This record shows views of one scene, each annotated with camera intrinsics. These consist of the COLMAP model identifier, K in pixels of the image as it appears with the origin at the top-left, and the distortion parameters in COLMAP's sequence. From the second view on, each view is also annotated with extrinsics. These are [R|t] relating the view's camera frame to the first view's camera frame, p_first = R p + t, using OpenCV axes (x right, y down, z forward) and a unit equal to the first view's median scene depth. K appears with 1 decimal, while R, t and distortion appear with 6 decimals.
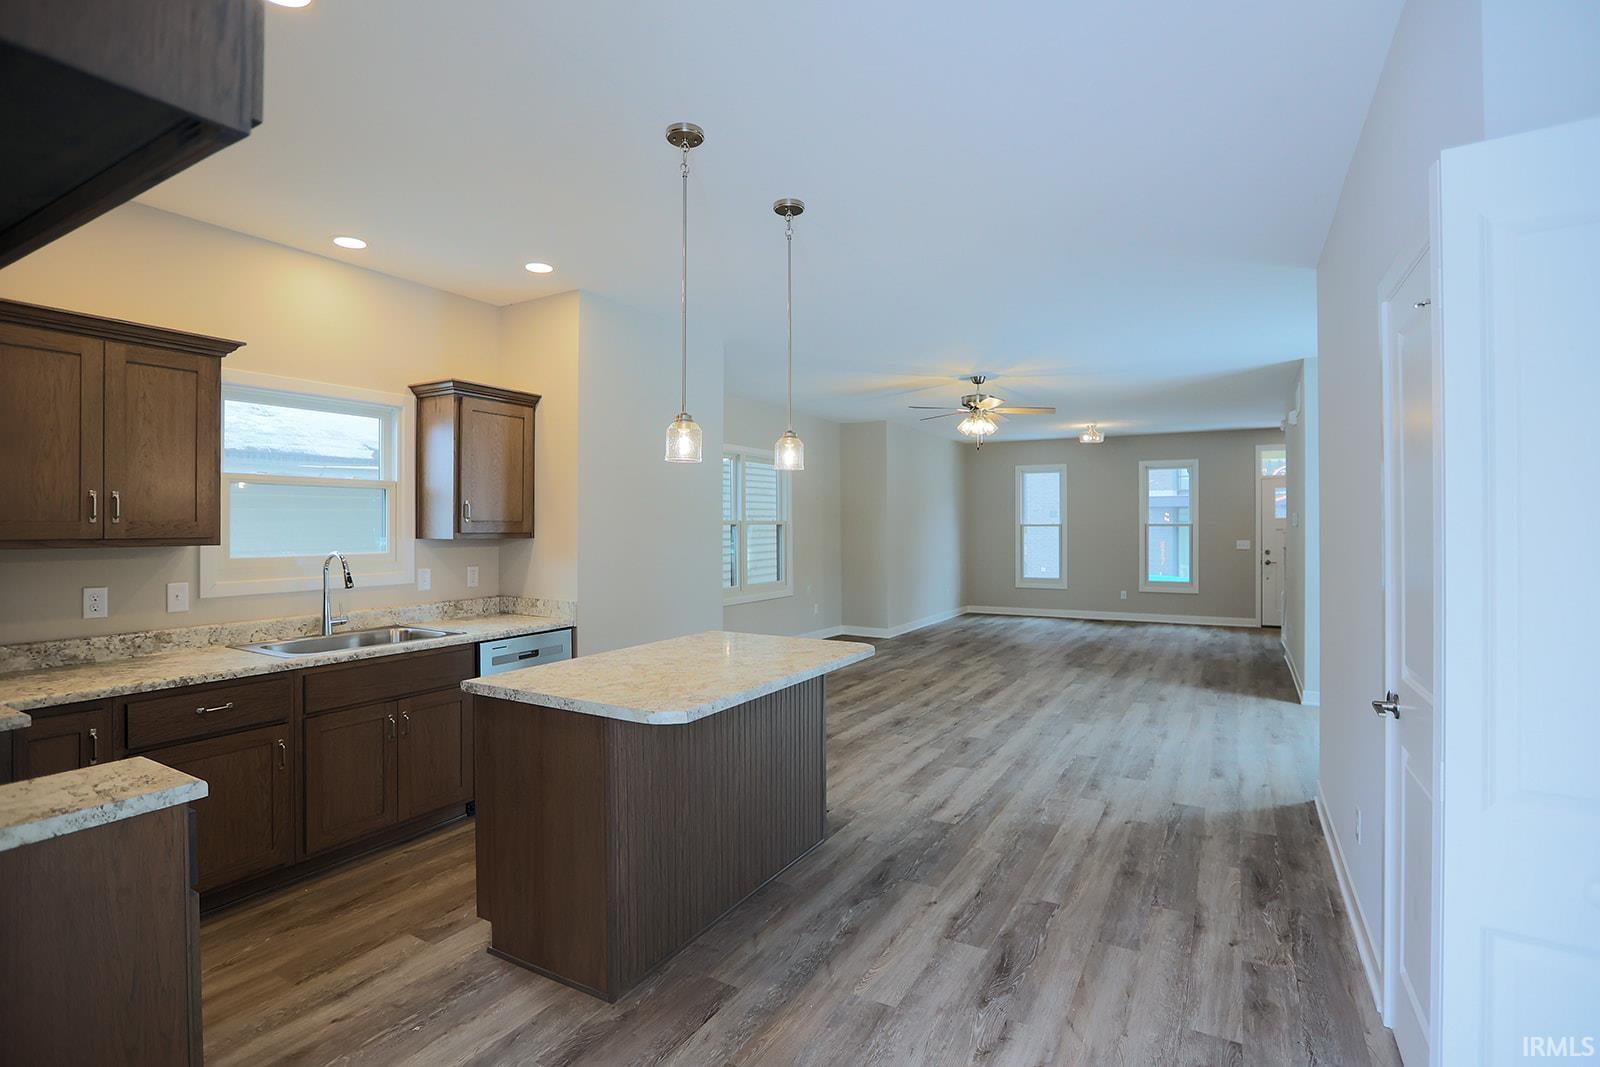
lens RADIAL K [[769.6, 0, 799.8], [0, 769.6, 523.7], [0, 0, 1]] dist [-0.037308, 0.008455]
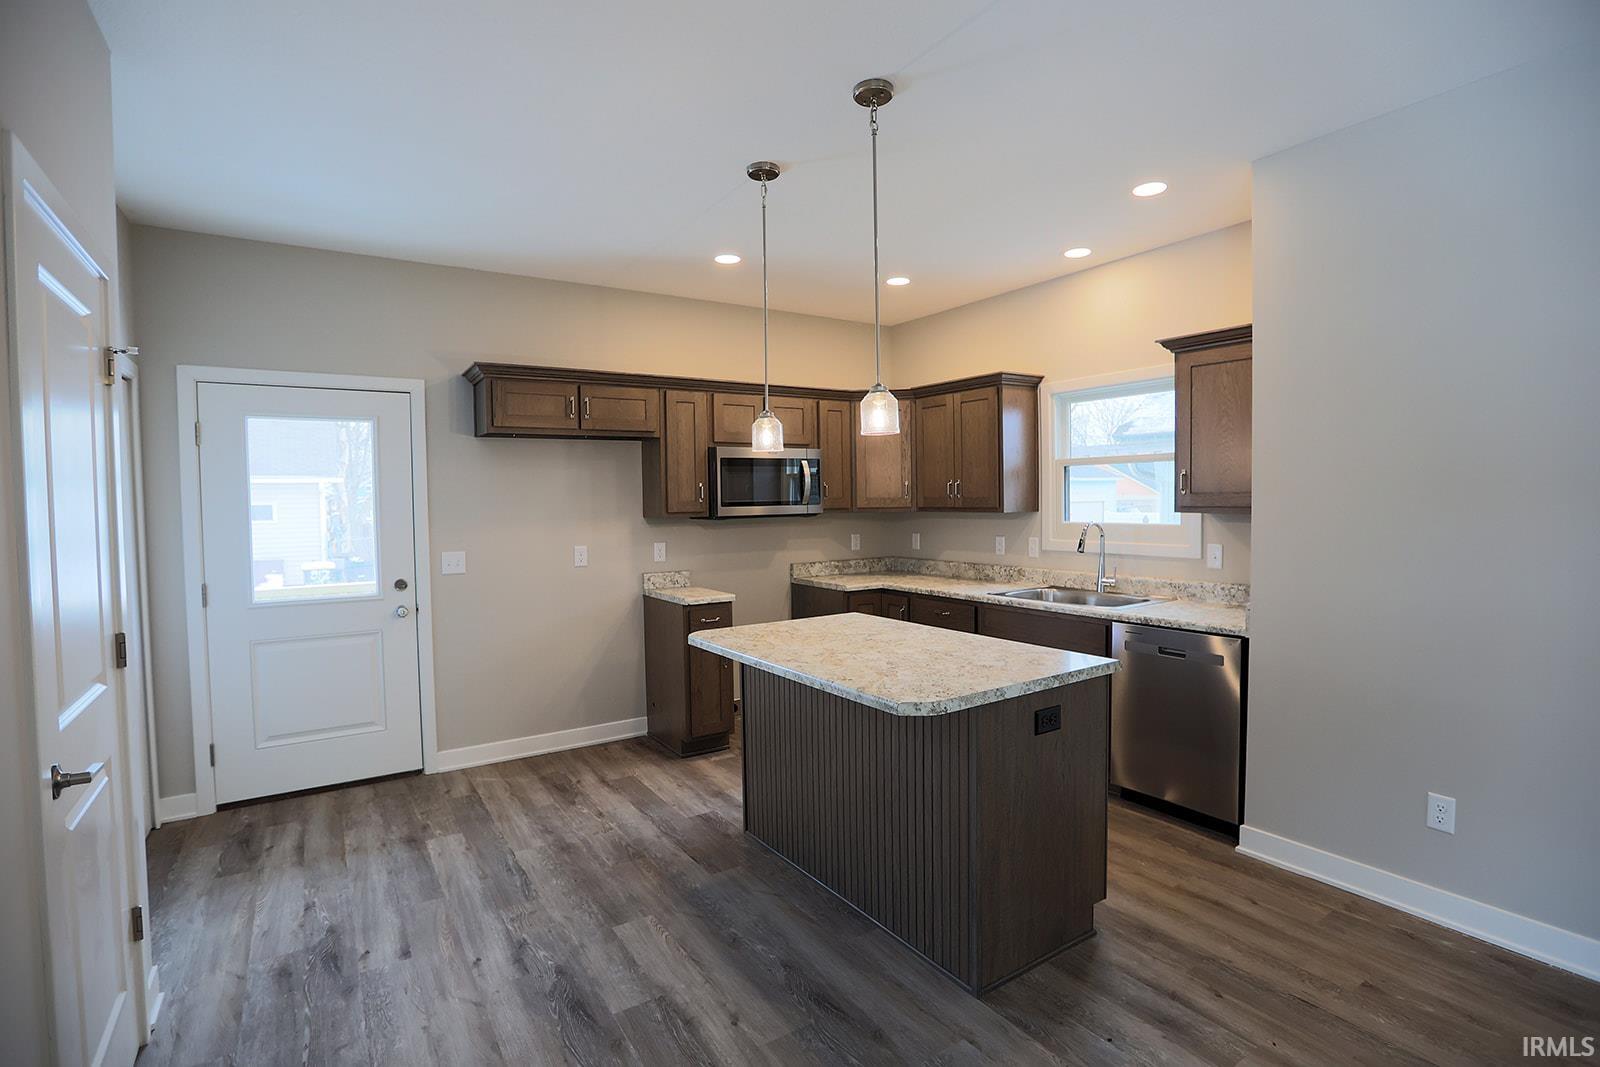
lens RADIAL K [[769.6, 0, 799.9], [0, 769.6, 534.1], [0, 0, 1]] dist [-0.037308, 0.008455]
pose [[-0.457893, 0.049758, -0.887614, 0.852904], [0.017595, 0.998744, 0.046911, -0.008195], [0.888833, 0.005863, -0.458194, 1.529721]]
